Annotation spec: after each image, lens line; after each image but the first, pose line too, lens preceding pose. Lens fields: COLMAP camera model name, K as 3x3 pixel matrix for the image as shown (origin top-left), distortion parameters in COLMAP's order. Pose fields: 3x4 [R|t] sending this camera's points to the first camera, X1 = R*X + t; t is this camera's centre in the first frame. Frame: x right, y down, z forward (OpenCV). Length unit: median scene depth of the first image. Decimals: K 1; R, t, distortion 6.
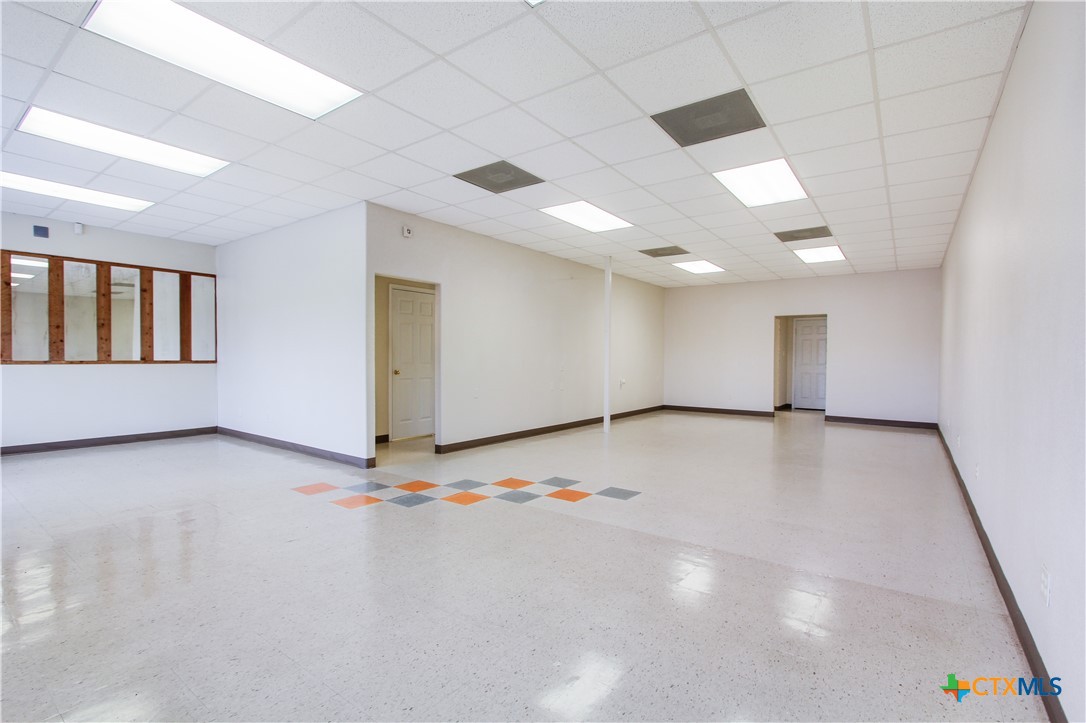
lens RADIAL K [[534.0, 0, 538.6], [0, 534.0, 360.6], [0, 0, 1]] dist [-0.023280, 0.001369]
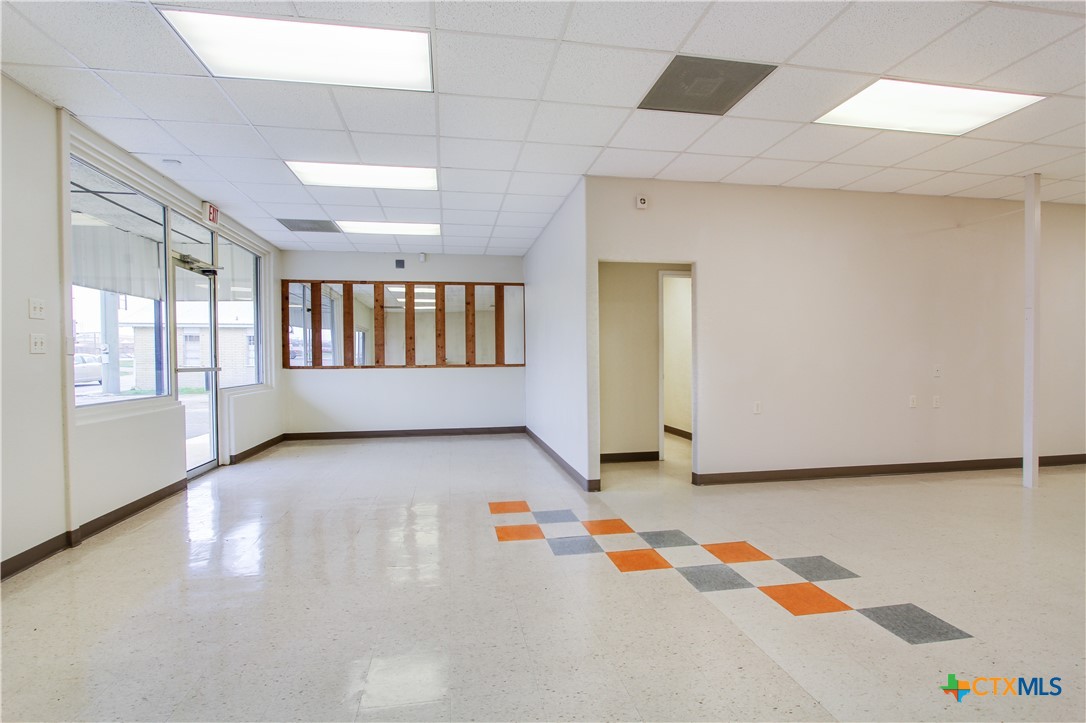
lens RADIAL K [[534.0, 0, 545.8], [0, 534.0, 365.9], [0, 0, 1]] dist [-0.023280, 0.001369]
pose [[0.704960, -0.003034, -0.709241, 0.211043], [0.009573, 0.999940, 0.005238, -0.001704], [0.709183, -0.010482, 0.704947, 0.325296]]
